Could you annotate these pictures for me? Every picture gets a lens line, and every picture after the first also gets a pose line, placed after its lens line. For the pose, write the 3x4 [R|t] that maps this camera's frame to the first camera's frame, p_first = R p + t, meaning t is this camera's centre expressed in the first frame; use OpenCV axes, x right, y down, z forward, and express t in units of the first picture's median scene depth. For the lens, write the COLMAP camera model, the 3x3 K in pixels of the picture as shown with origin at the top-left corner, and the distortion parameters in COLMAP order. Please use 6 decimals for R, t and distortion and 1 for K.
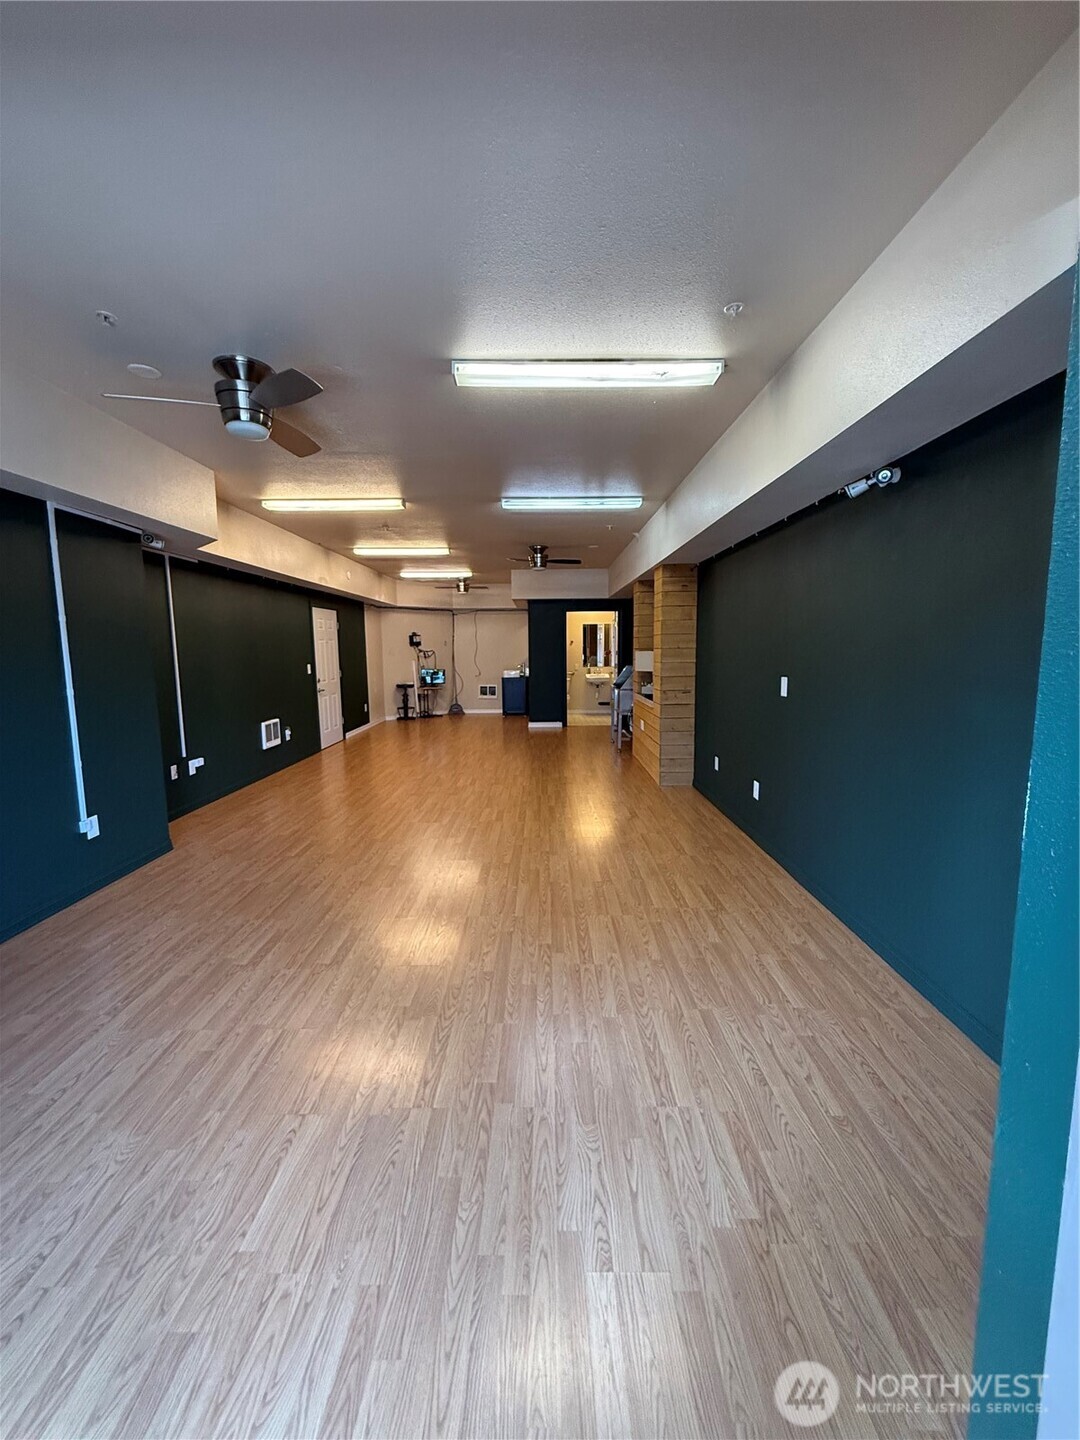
lens RADIAL K [[572.4, 0, 539.3], [0, 572.4, 715.8], [0, 0, 1]] dist [-0.000078, 0.000287]
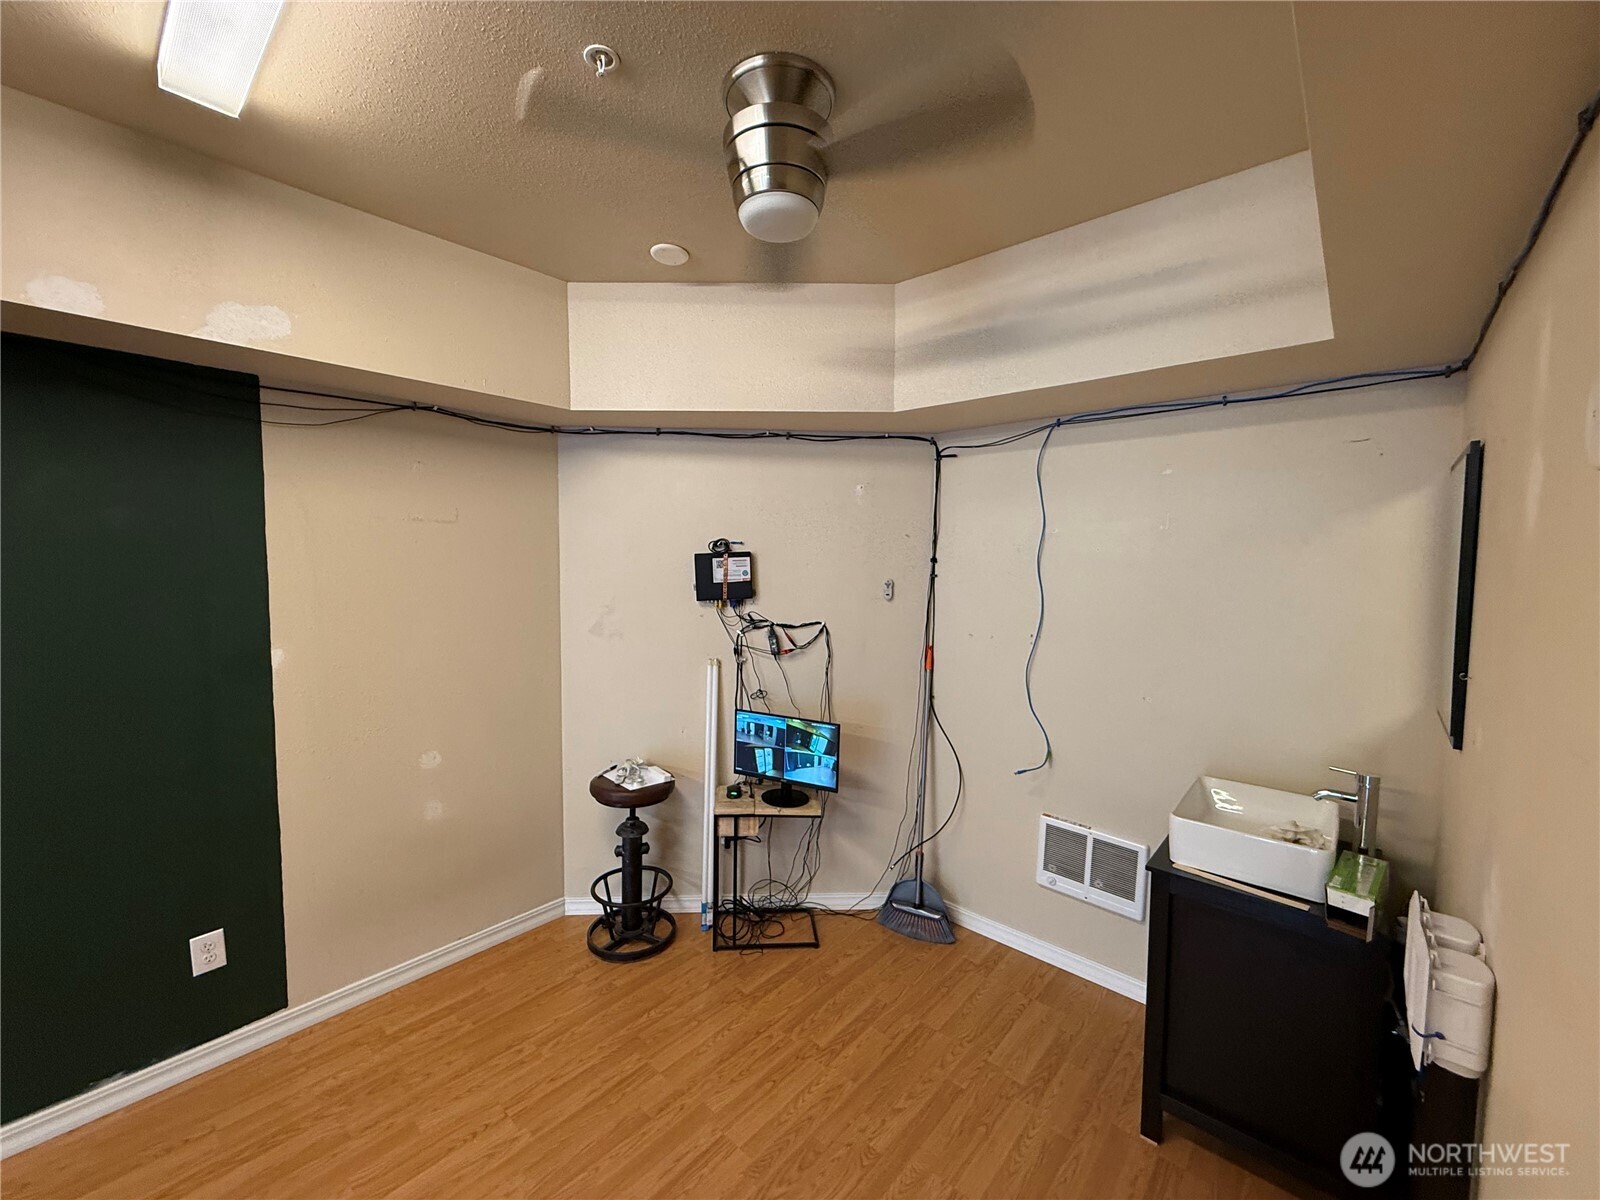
lens RADIAL K [[636.0, 0, 794.8], [0, 636.0, 600.7], [0, 0, 1]] dist [-0.000078, 0.000287]
pose [[0.744594, 0.061588, -0.664670, -0.061501], [-0.097370, 0.995105, -0.016873, -0.229288], [0.660378, 0.077283, 0.746946, 1.583737]]
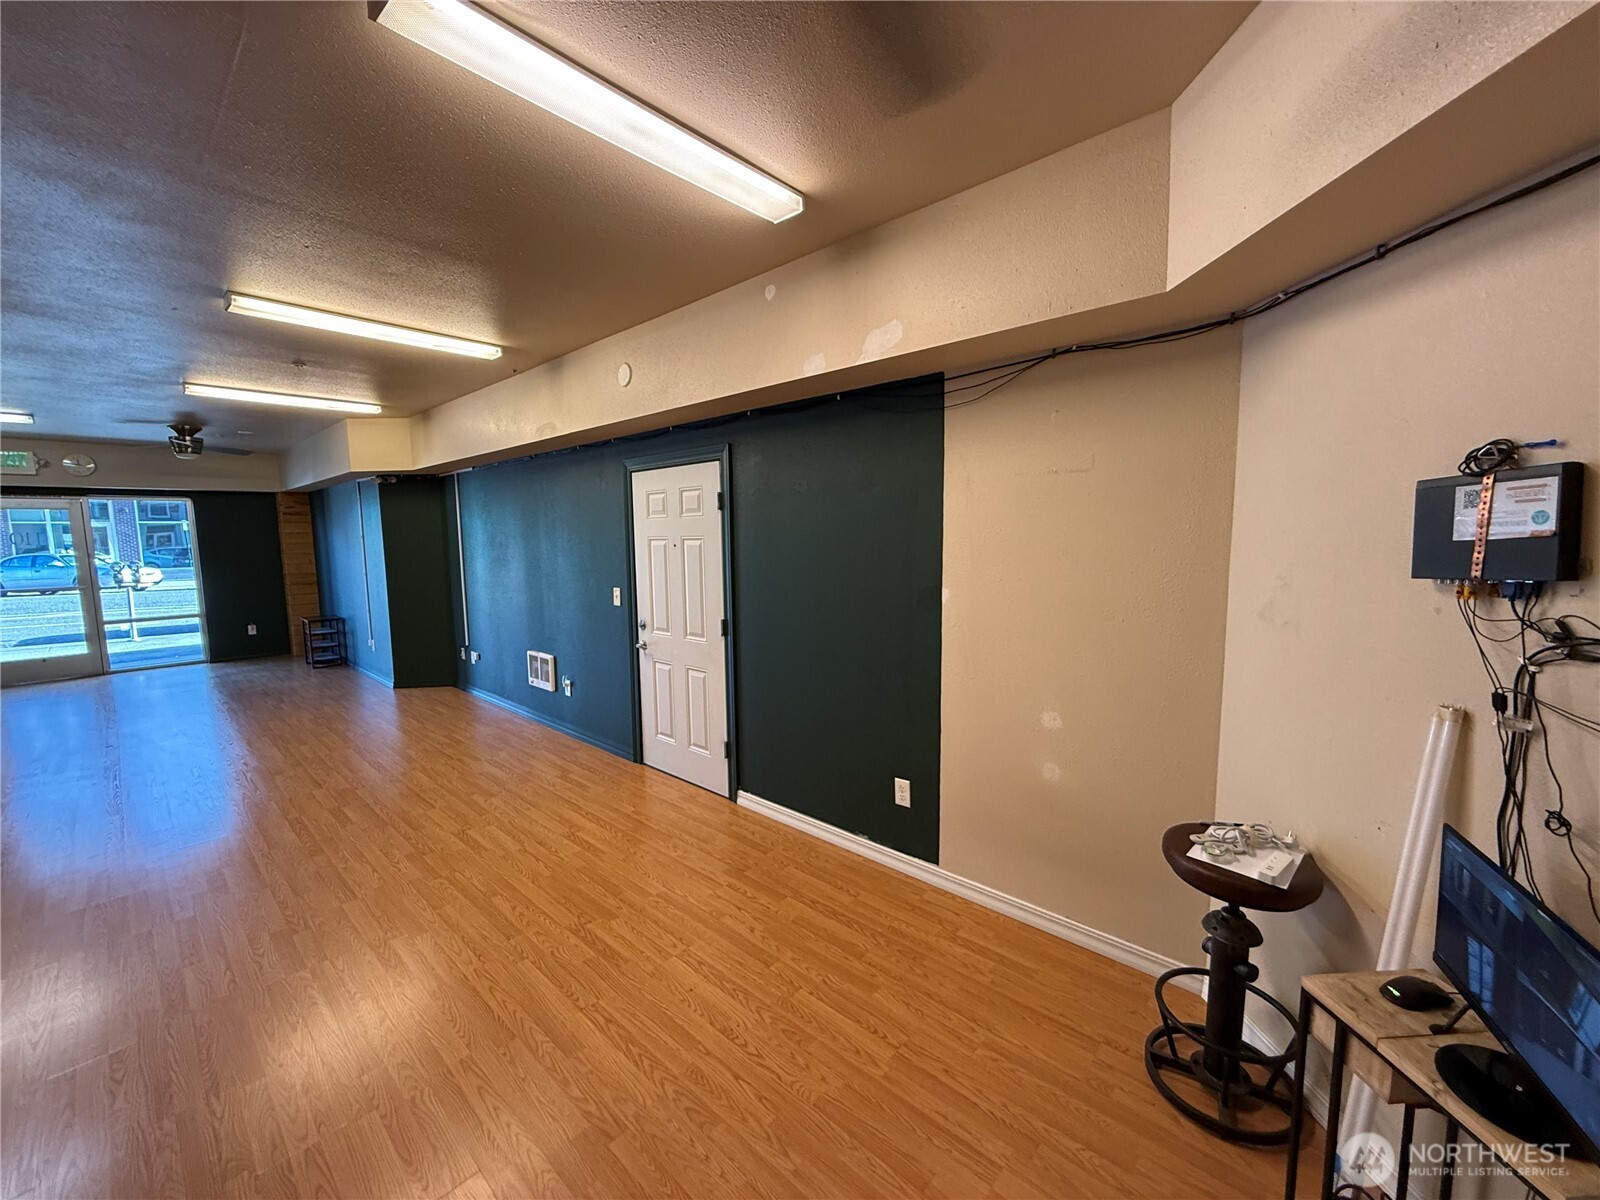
lens RADIAL K [[636.0, 0, 794.8], [0, 636.0, 600.7], [0, 0, 1]] dist [-0.000078, 0.000287]
pose [[-0.675493, 0.100571, -0.730475, -0.108640], [-0.065224, 0.978622, 0.195050, -0.251920], [0.734476, 0.179400, -0.654493, 1.871490]]
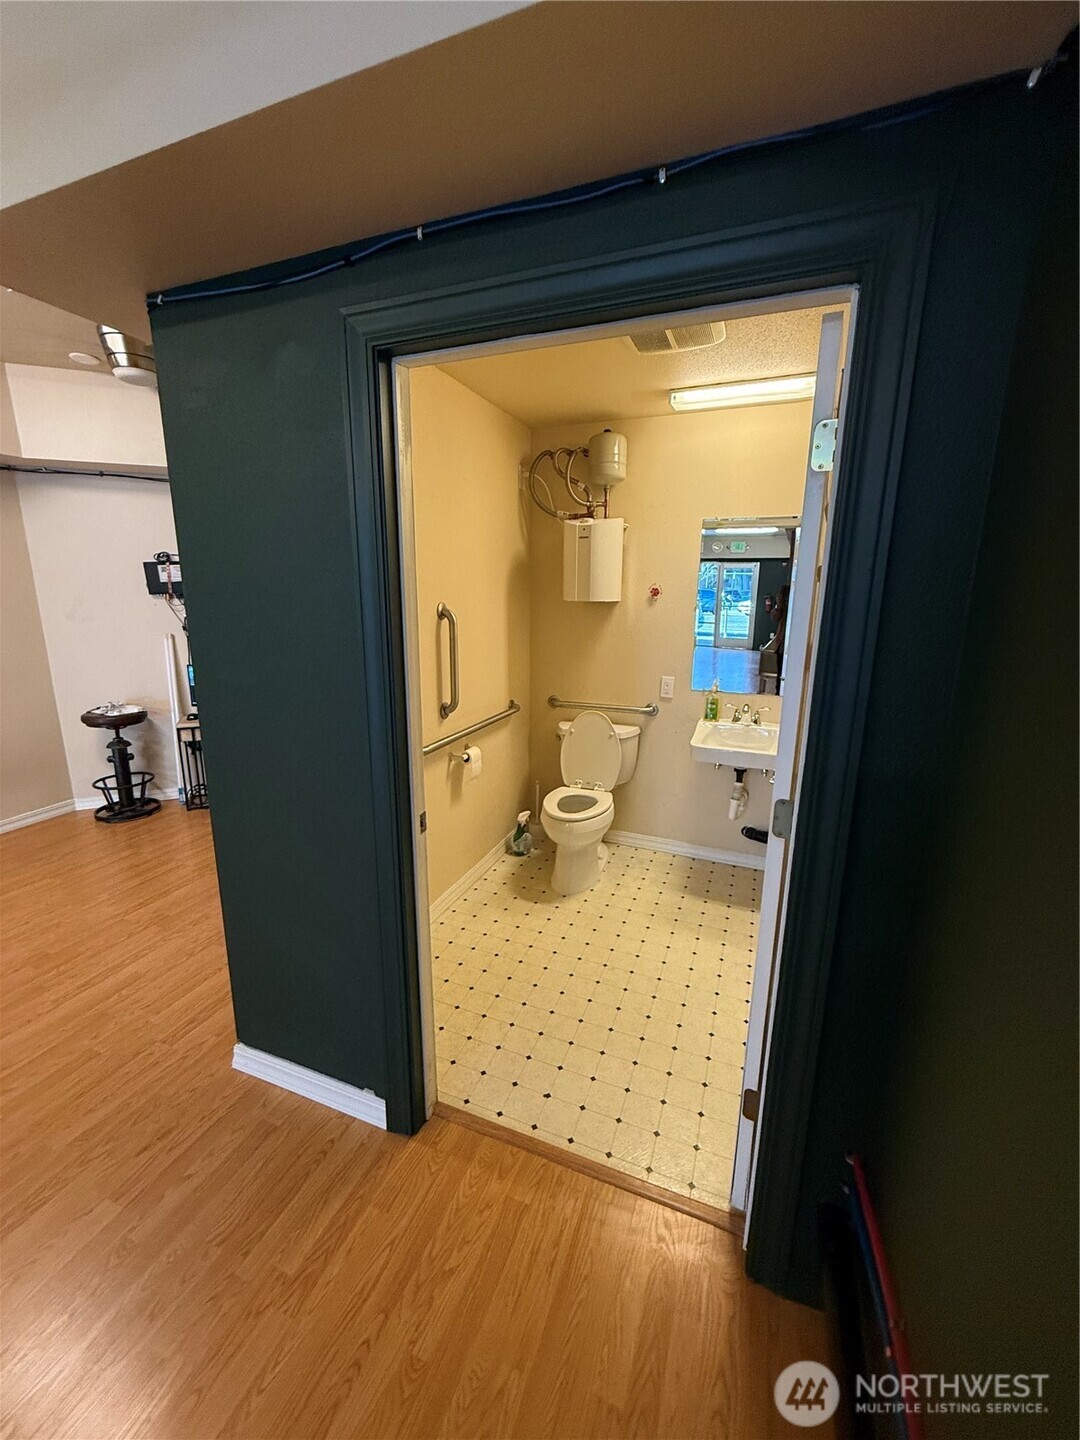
lens RADIAL K [[572.9, 0, 541.2], [0, 572.9, 713.3], [0, 0, 1]] dist [-0.000817, -0.000402]
pose [[0.930159, 0.101449, -0.352862, 0.210324], [-0.063869, 0.991124, 0.116591, -0.201544], [0.361558, -0.085912, 0.928383, 1.445442]]
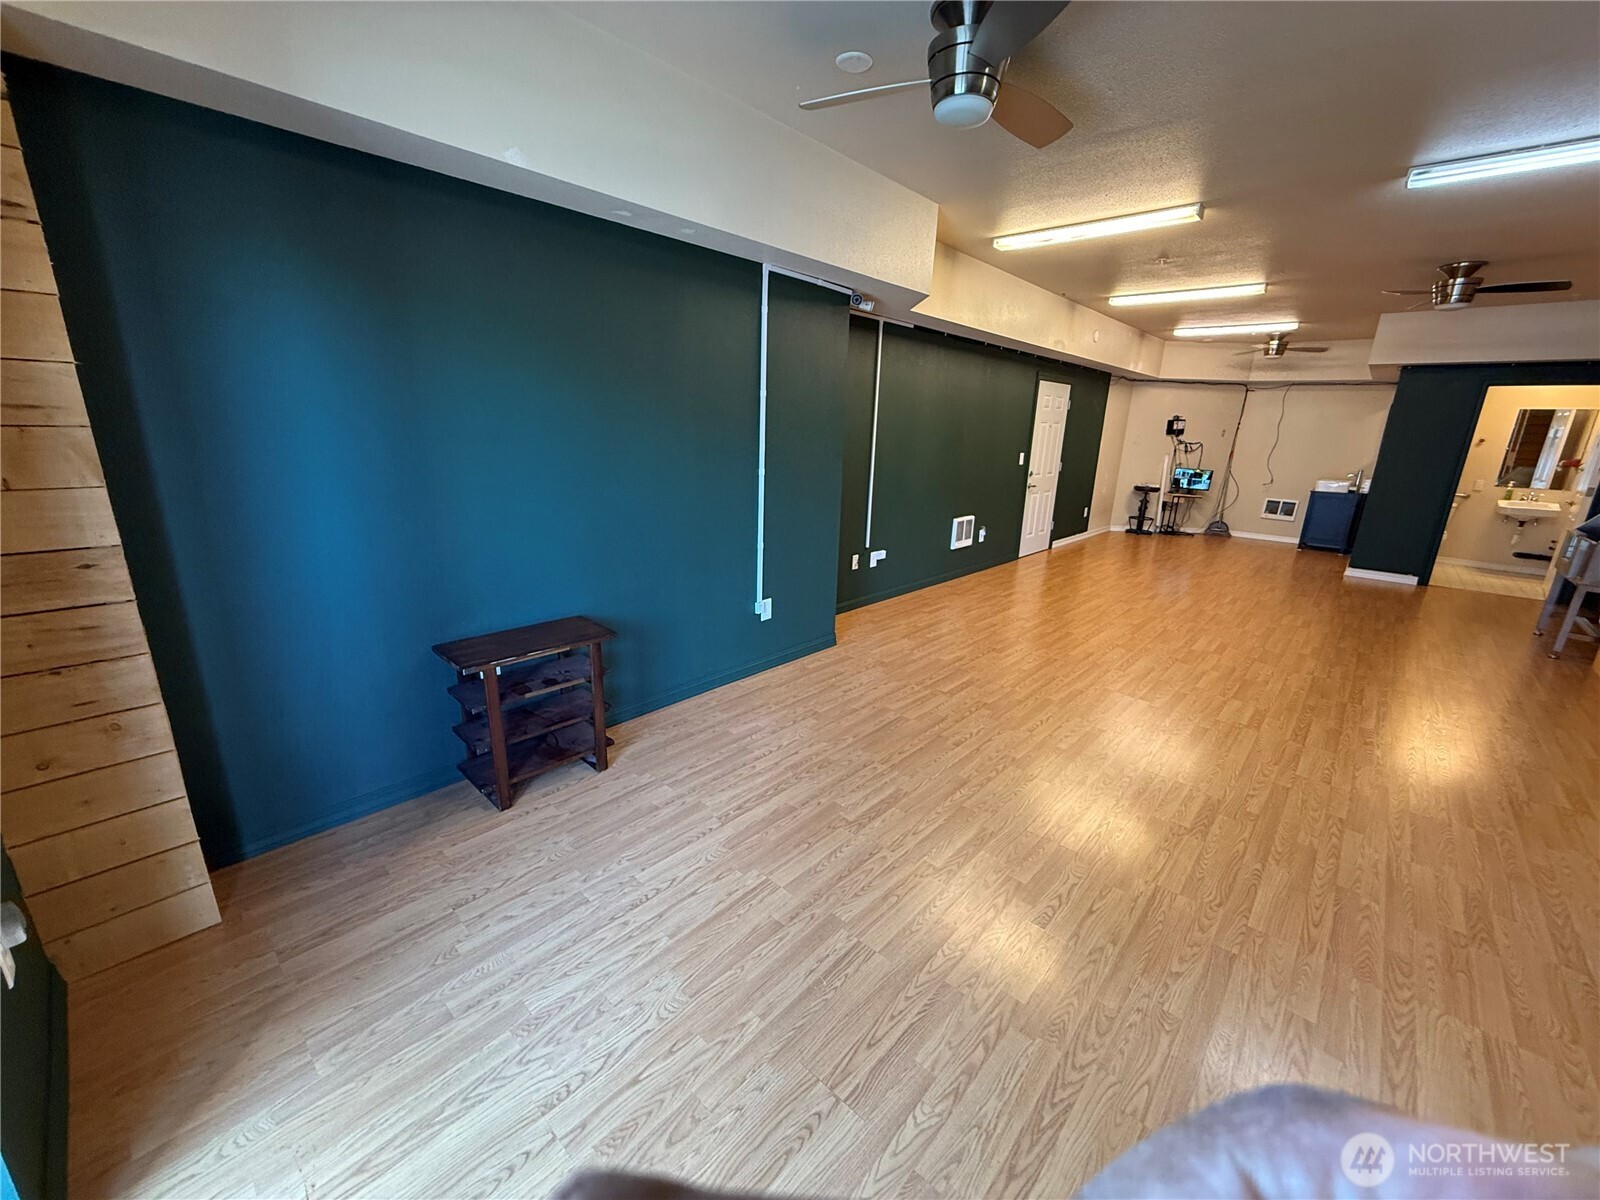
lens RADIAL K [[636.0, 0, 794.8], [0, 636.0, 600.7], [0, 0, 1]] dist [-0.000078, 0.000287]
pose [[0.738515, 0.214209, -0.639304, -0.019605], [-0.119787, 0.974790, 0.188243, -0.019959], [0.663511, -0.062440, 0.745557, 0.113136]]
